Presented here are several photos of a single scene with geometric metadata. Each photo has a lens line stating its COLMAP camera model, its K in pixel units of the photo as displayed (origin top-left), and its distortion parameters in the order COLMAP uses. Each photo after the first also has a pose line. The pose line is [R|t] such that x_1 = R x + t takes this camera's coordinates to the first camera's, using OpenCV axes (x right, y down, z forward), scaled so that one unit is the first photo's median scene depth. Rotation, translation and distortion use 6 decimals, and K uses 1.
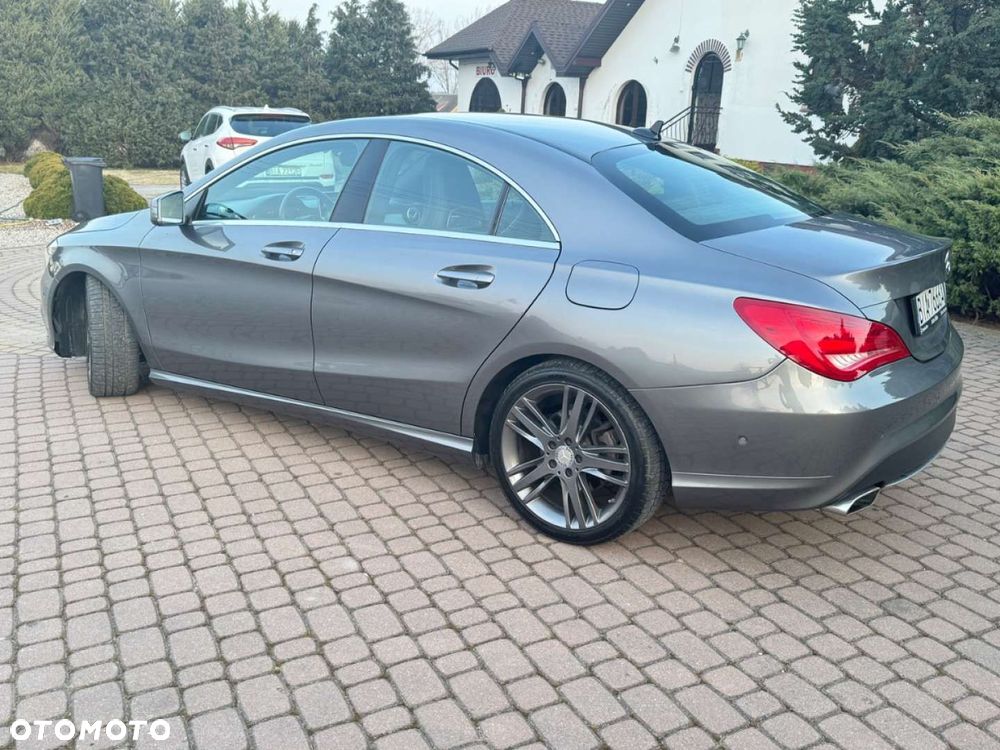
lens RADIAL K [[874.1, 0, 493.5], [0, 874.1, 376.6], [0, 0, 1]] dist [0.085491, -0.133531]
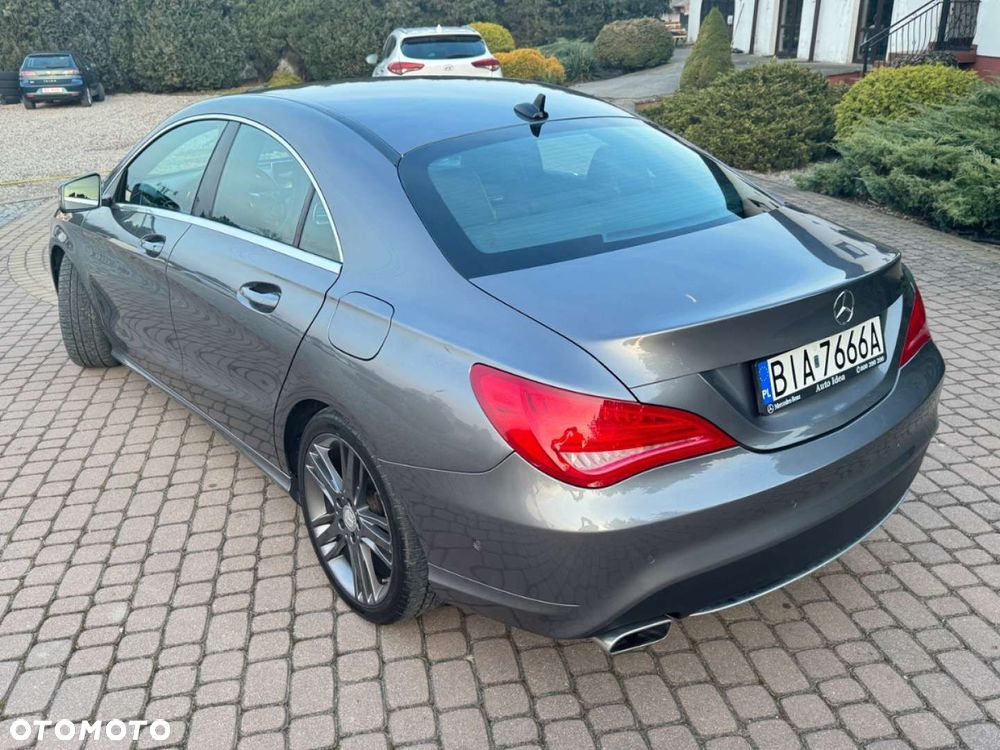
lens RADIAL K [[874.1, 0, 499.7], [0, 874.1, 368.6], [0, 0, 1]] dist [0.085491, -0.133531]
pose [[0.959170, 0.059122, -0.276581, 0.437187], [-0.031912, 0.994286, 0.101867, -0.140612], [0.281023, -0.088882, 0.955576, 0.235322]]
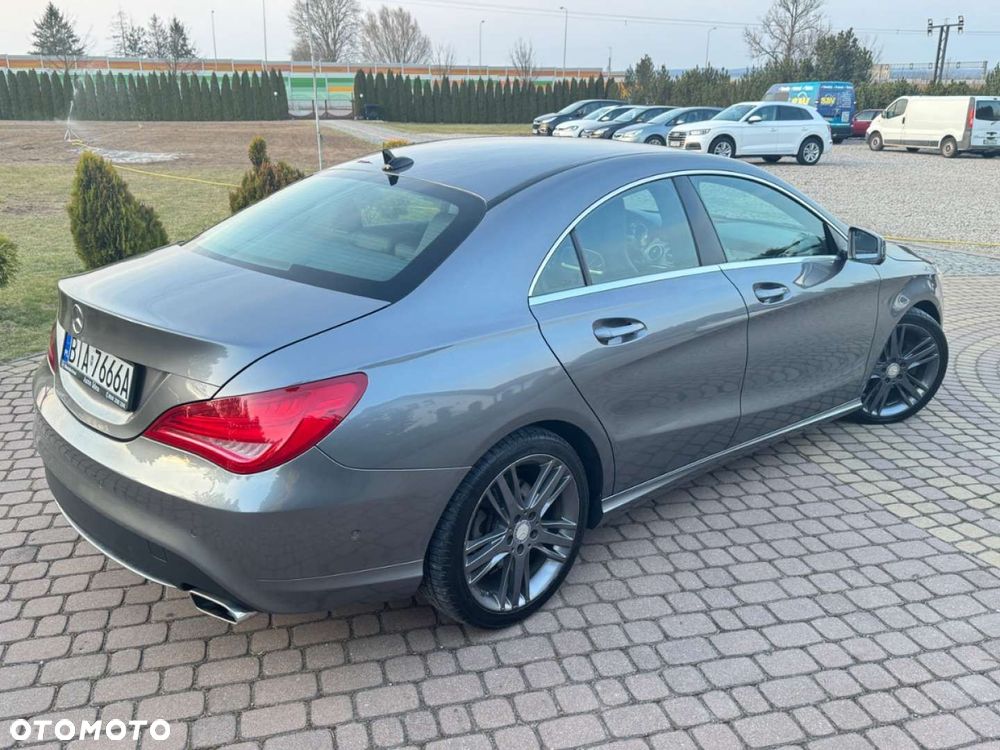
lens RADIAL K [[874.1, 0, 512.2], [0, 874.1, 373.7], [0, 0, 1]] dist [0.085491, -0.133531]
pose [[-0.212095, 0.271926, -0.938654, 1.209372], [-0.288797, 0.900166, 0.326032, -0.468894], [0.933601, 0.340231, -0.112389, 1.469893]]
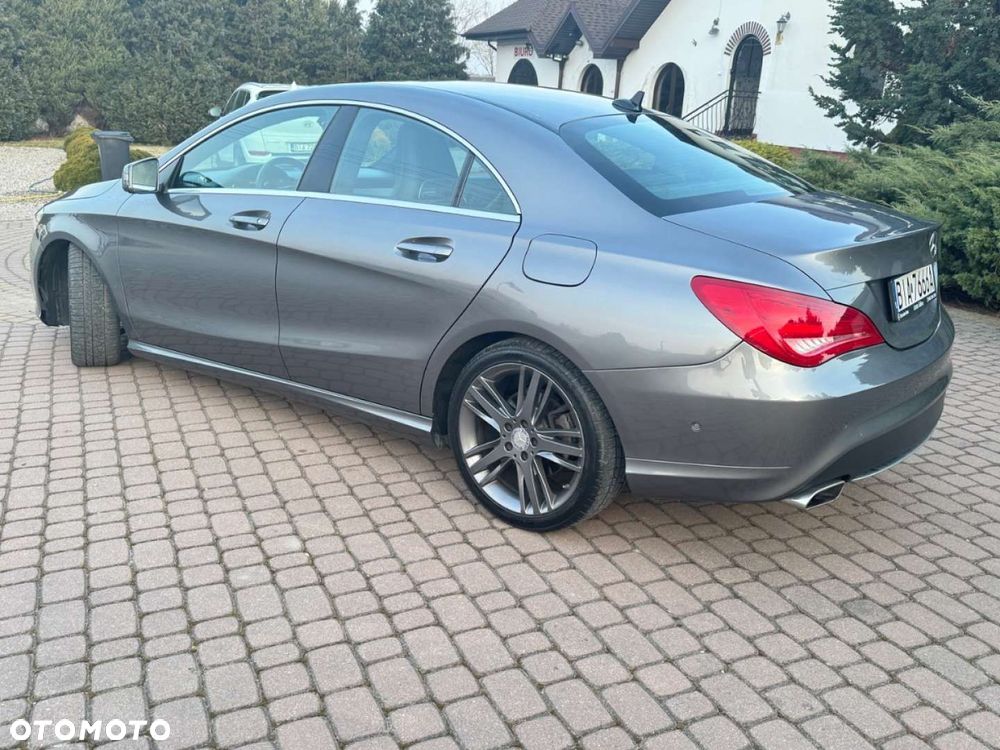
lens RADIAL K [[874.1, 0, 496.2], [0, 874.1, 372.8], [0, 0, 1]] dist [0.085491, -0.133531]
pose [[0.998798, 0.027205, -0.040766, 0.089711], [-0.026685, 0.999556, 0.013250, 0.006533], [0.041109, -0.012146, 0.999081, 0.039744]]
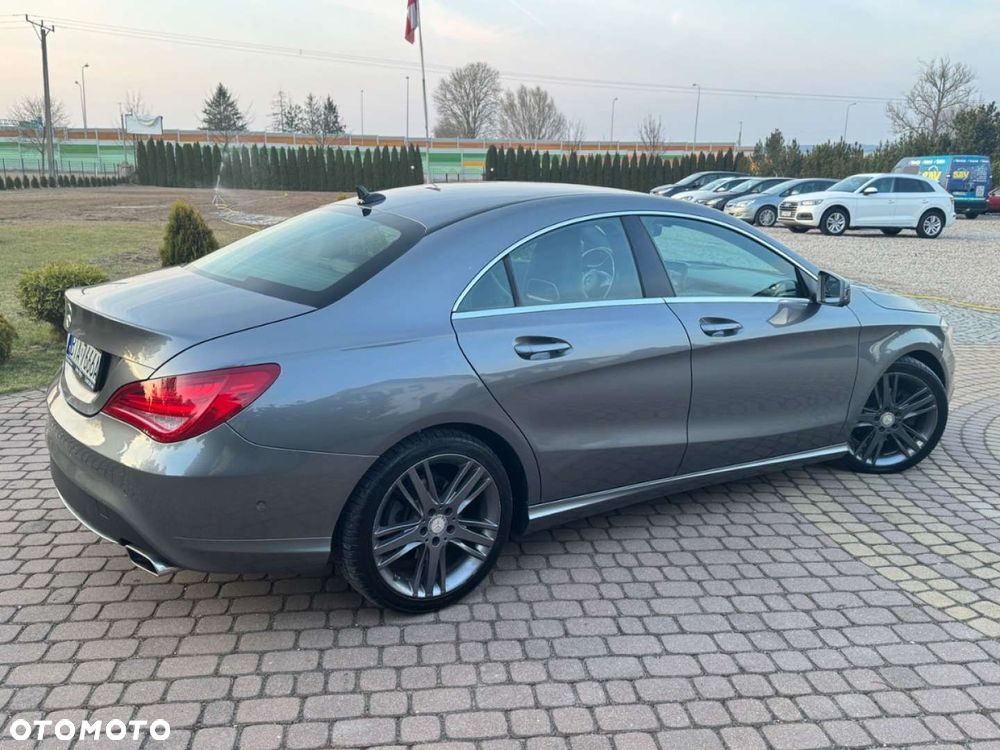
lens RADIAL K [[874.1, 0, 509.8], [0, 874.1, 381.4], [0, 0, 1]] dist [0.085491, -0.133531]
pose [[-0.357480, 0.193202, -0.913718, 1.246350], [-0.285815, 0.908793, 0.303982, -0.502155], [0.889111, 0.369822, -0.269655, 1.712715]]
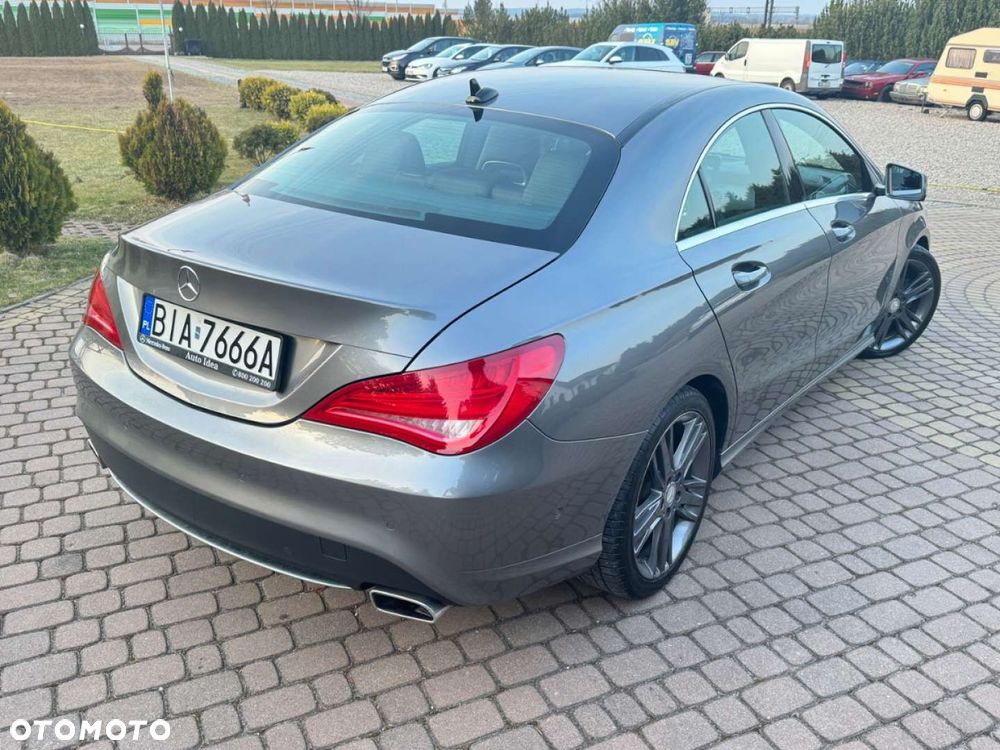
lens RADIAL K [[874.1, 0, 514.4], [0, 874.1, 379.3], [0, 0, 1]] dist [0.085491, -0.133531]
pose [[-0.024906, 0.340648, -0.939861, 1.170260], [-0.304453, 0.892908, 0.331698, -0.366383], [0.952202, 0.294404, 0.081472, 1.186905]]
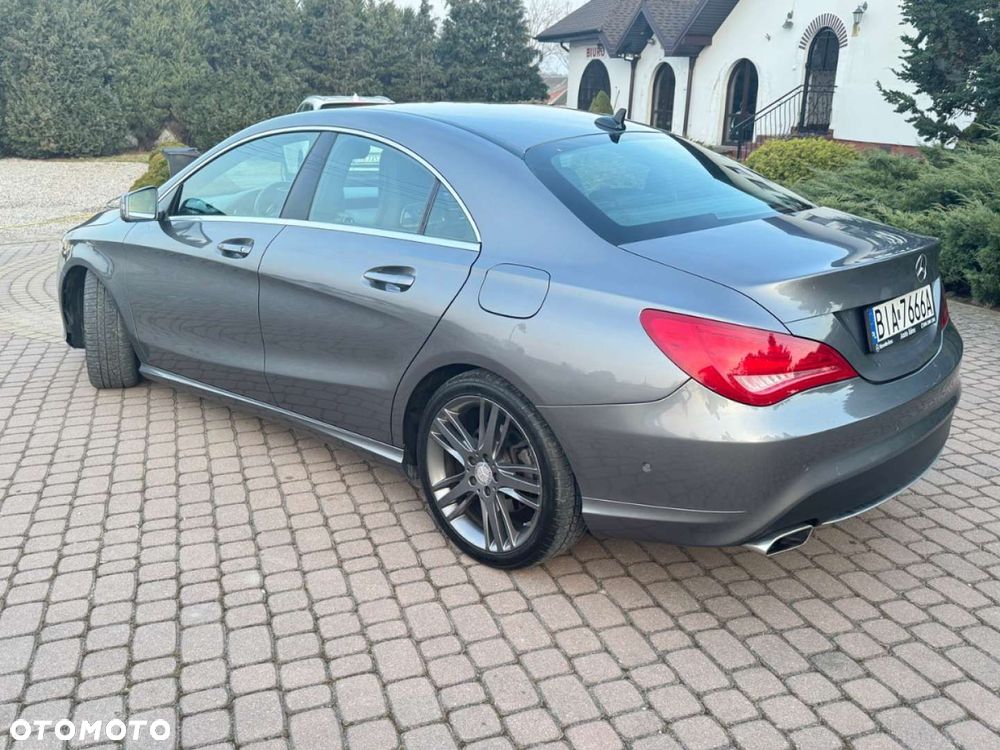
lens RADIAL K [[874.1, 0, 501.7], [0, 874.1, 373.3], [0, 0, 1]] dist [0.085491, -0.133531]
pose [[0.991010, 0.023082, -0.131780, 0.215860], [-0.021236, 0.999656, 0.015394, -0.029596], [0.132090, -0.012458, 0.991159, 0.078492]]
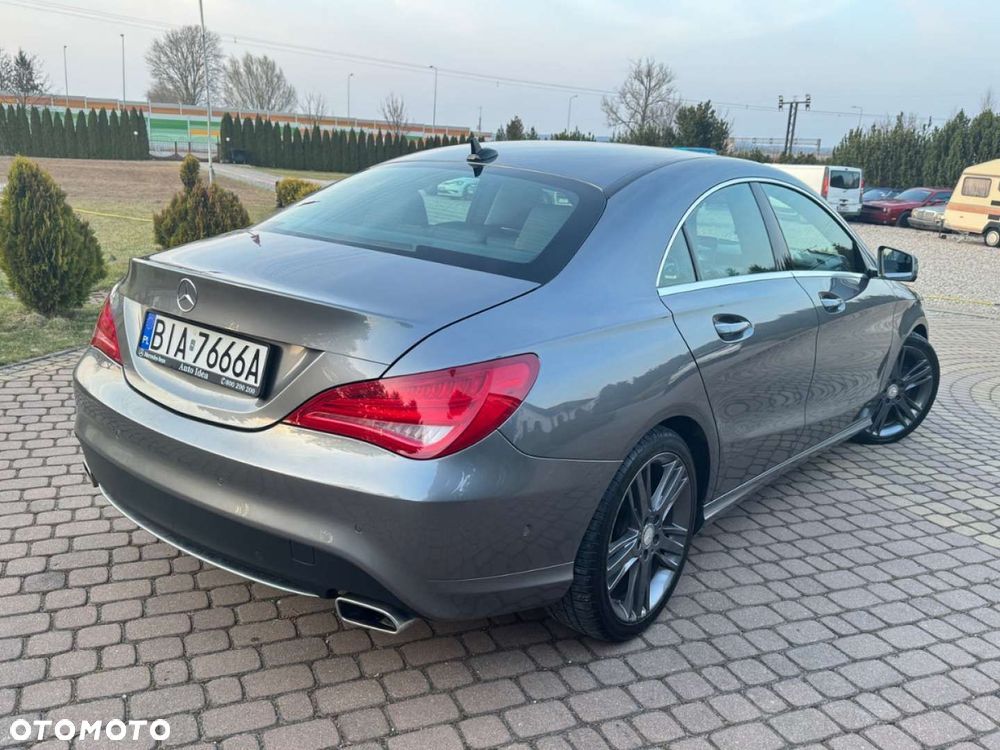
lens RADIAL K [[874.1, 0, 507.9], [0, 874.1, 379.7], [0, 0, 1]] dist [0.085491, -0.133531]
pose [[-0.065282, 0.218912, -0.973558, 1.210676], [-0.335364, 0.914077, 0.228025, -0.318196], [0.939824, 0.341382, 0.013742, 1.241764]]
